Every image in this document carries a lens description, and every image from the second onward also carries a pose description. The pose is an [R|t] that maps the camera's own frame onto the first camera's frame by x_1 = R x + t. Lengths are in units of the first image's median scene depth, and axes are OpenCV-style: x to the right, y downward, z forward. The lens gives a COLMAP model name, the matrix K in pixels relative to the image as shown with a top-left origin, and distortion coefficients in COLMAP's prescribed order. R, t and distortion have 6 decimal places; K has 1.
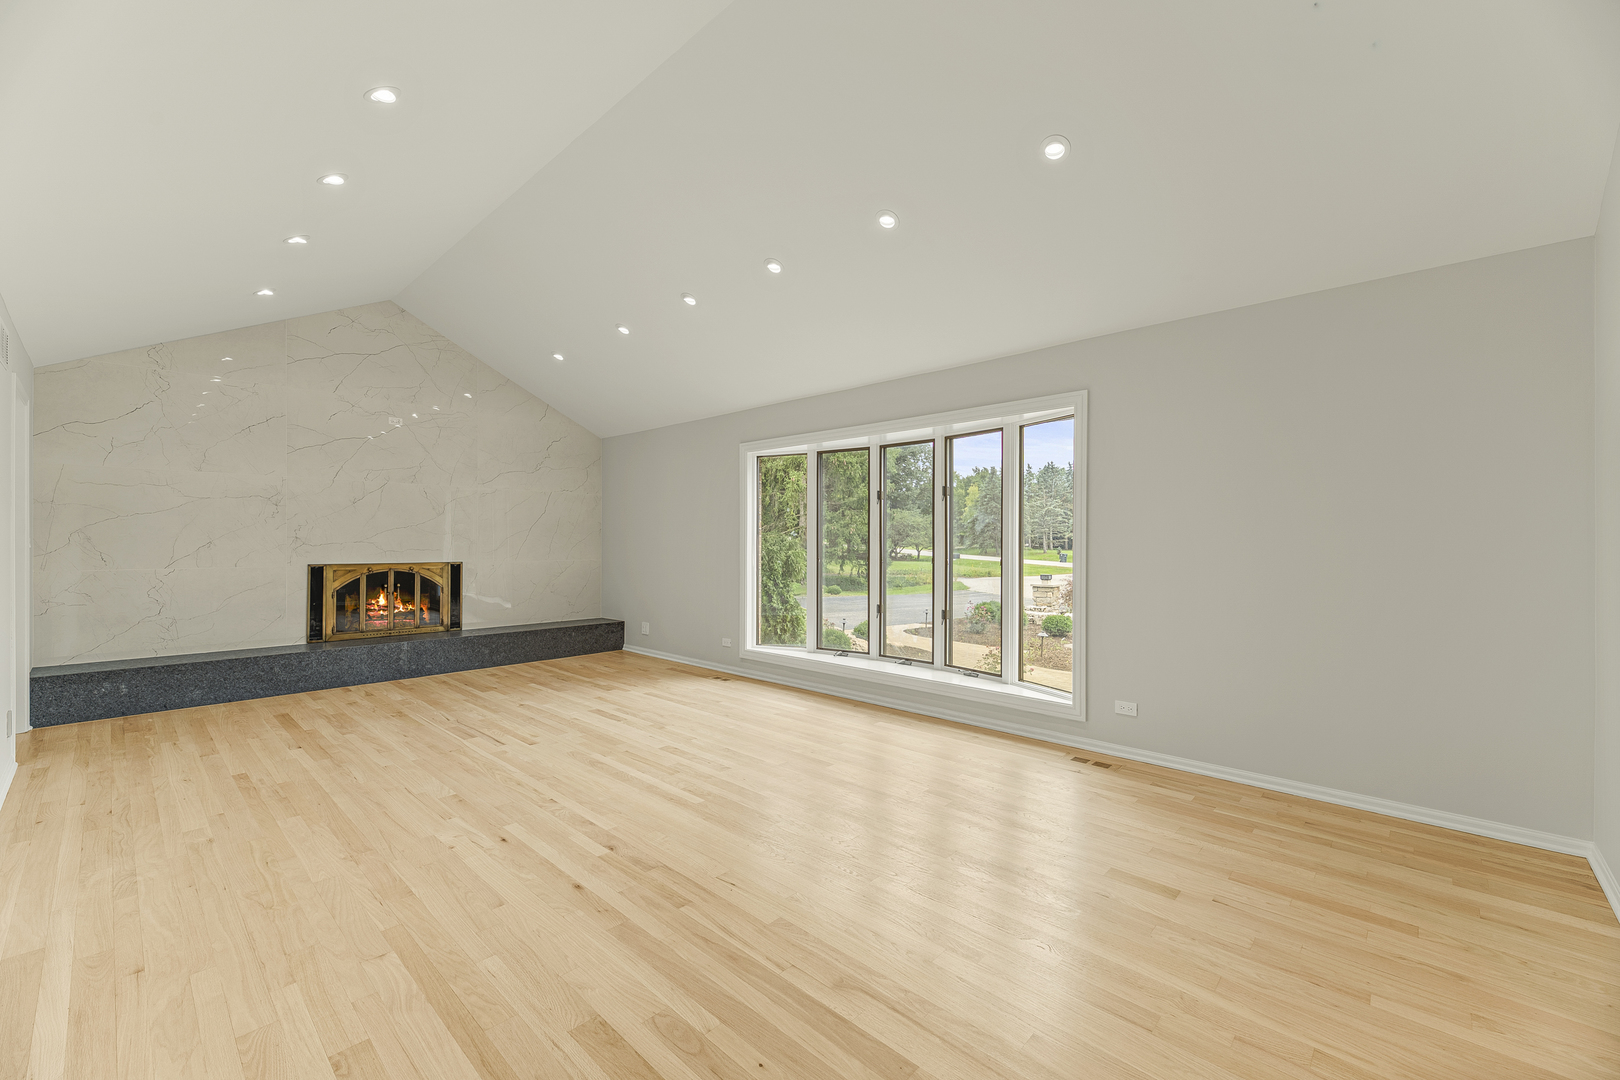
lens RADIAL K [[653.2, 0, 819.7], [0, 653.2, 545.0], [0, 0, 1]] dist [0.005845, -0.002283]
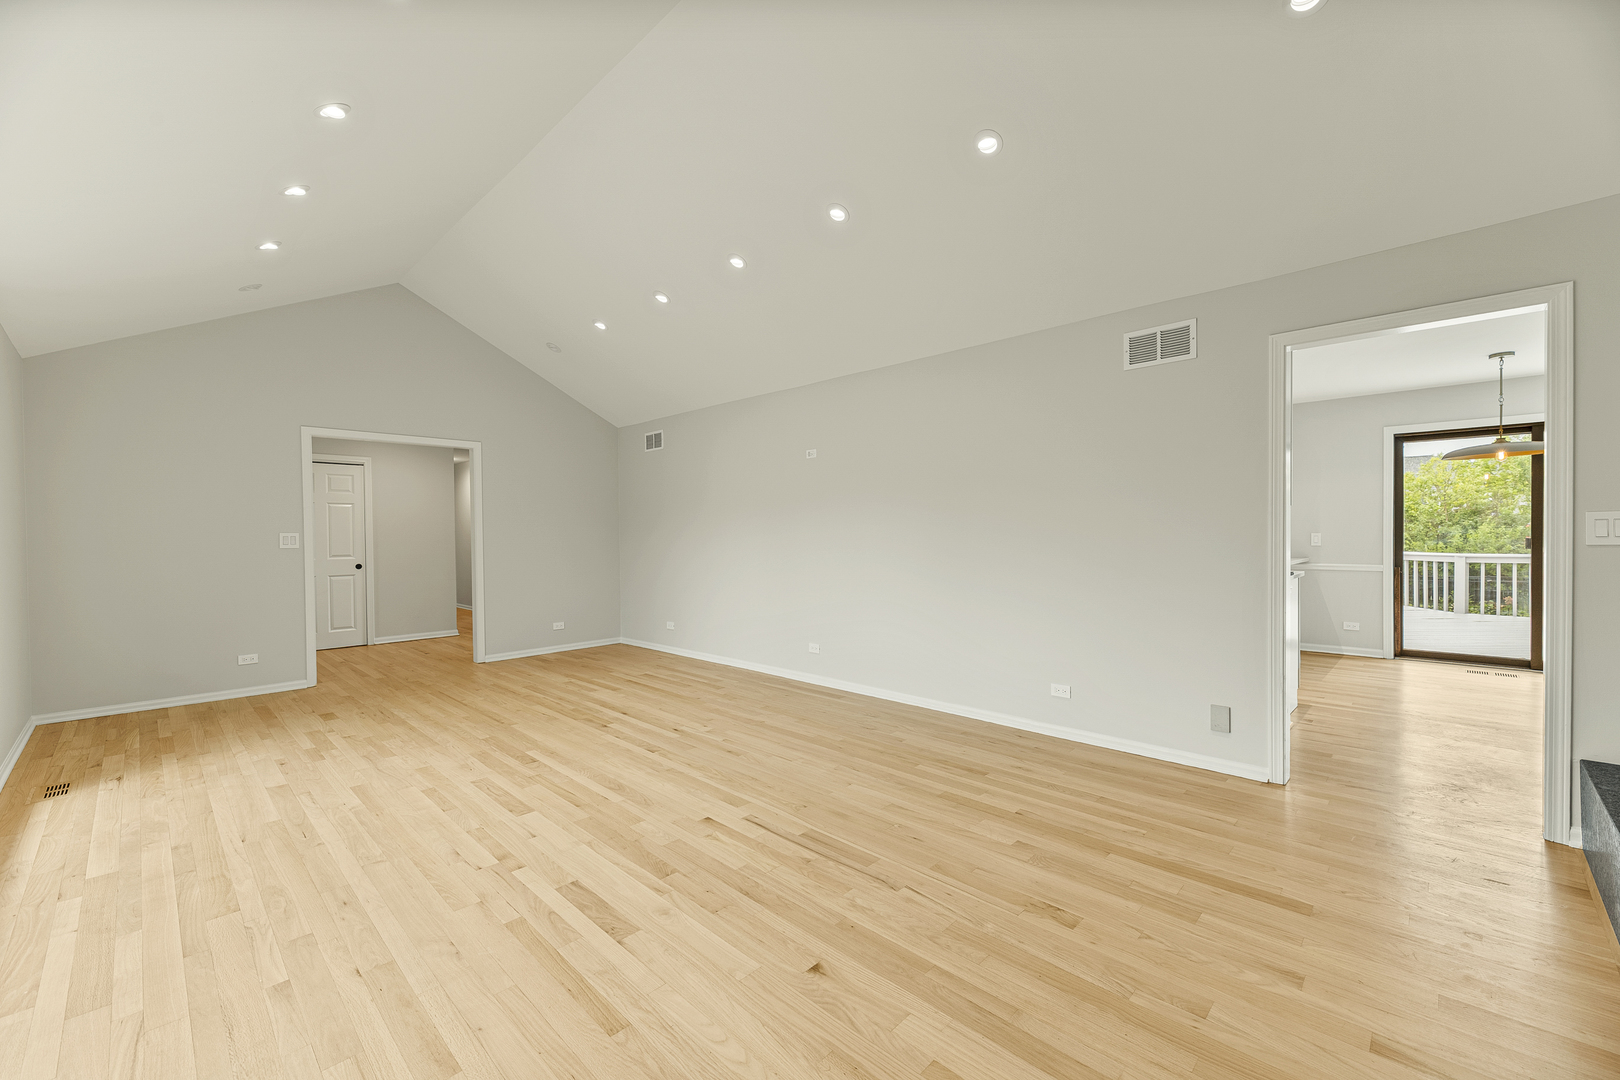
lens RADIAL K [[653.2, 0, 820.3], [0, 653.2, 532.9], [0, 0, 1]] dist [0.005845, -0.002283]
pose [[-0.999753, 0.008806, 0.020429, -0.543871], [0.008975, 0.999926, 0.008164, -0.011095], [-0.020356, 0.008346, -0.999758, 1.596702]]
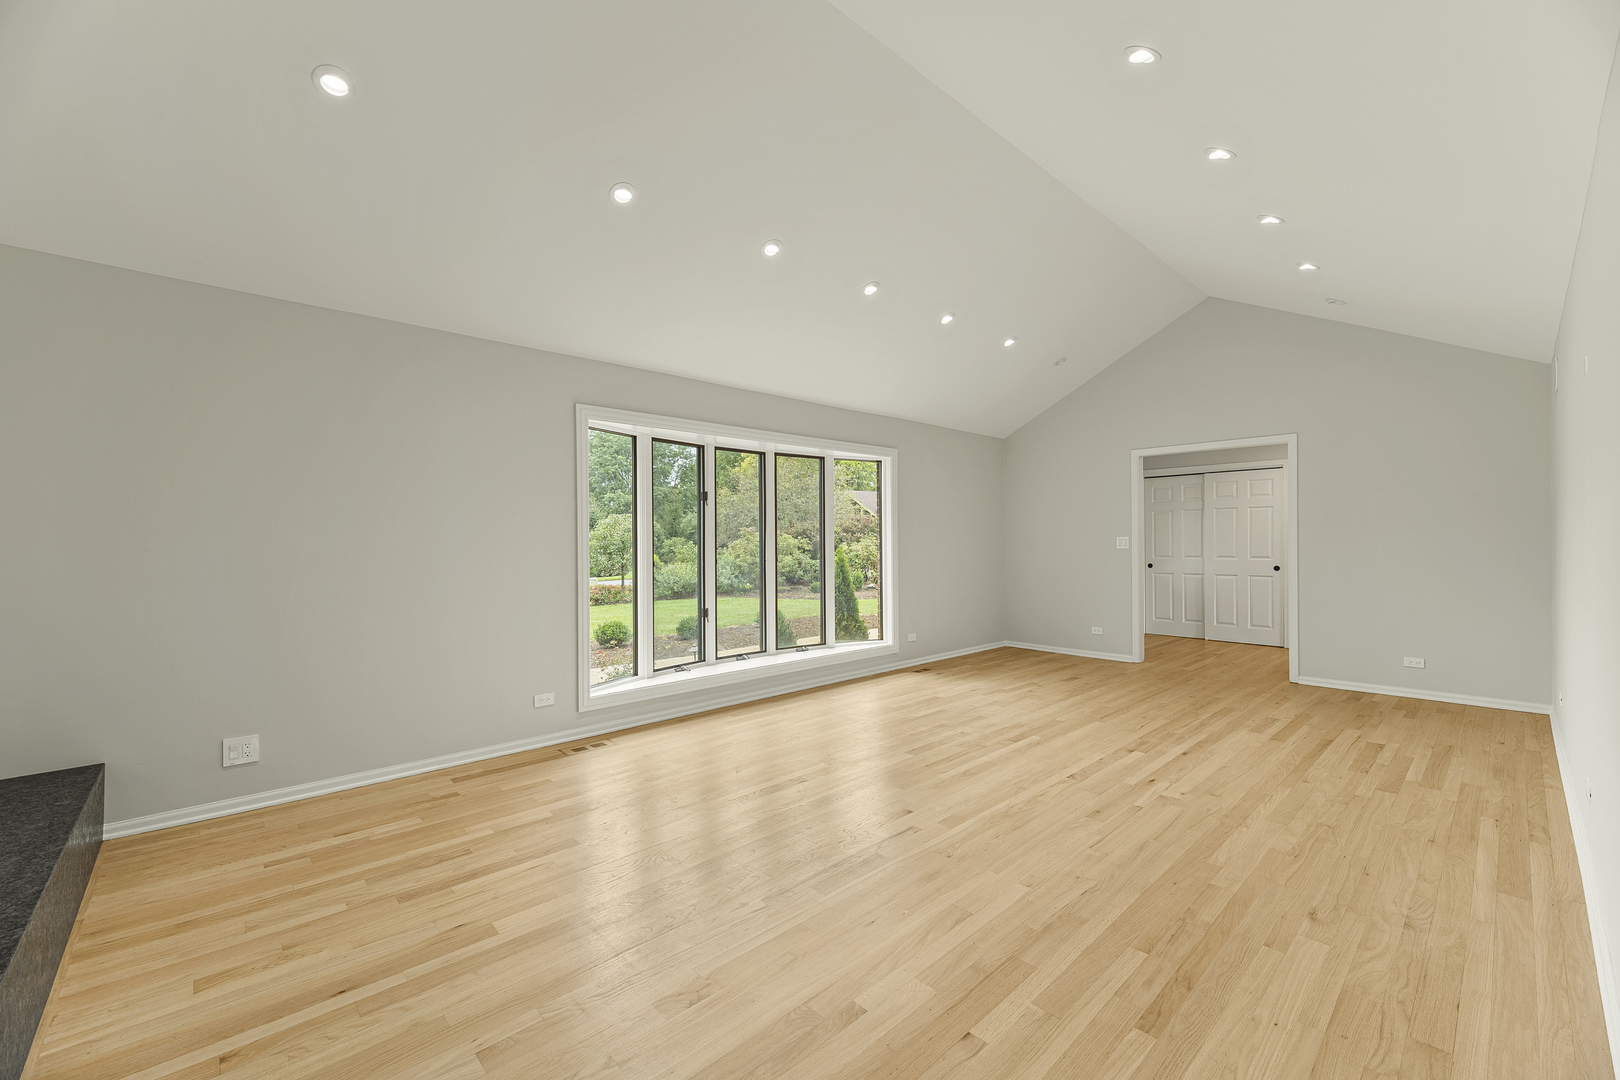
lens RADIAL K [[653.2, 0, 823.2], [0, 653.2, 536.3], [0, 0, 1]] dist [0.005845, -0.002283]
pose [[0.066292, 0.005900, 0.997783, -1.125962], [0.013208, 0.999890, -0.006790, -0.009244], [-0.997713, 0.013629, 0.066207, 0.977341]]
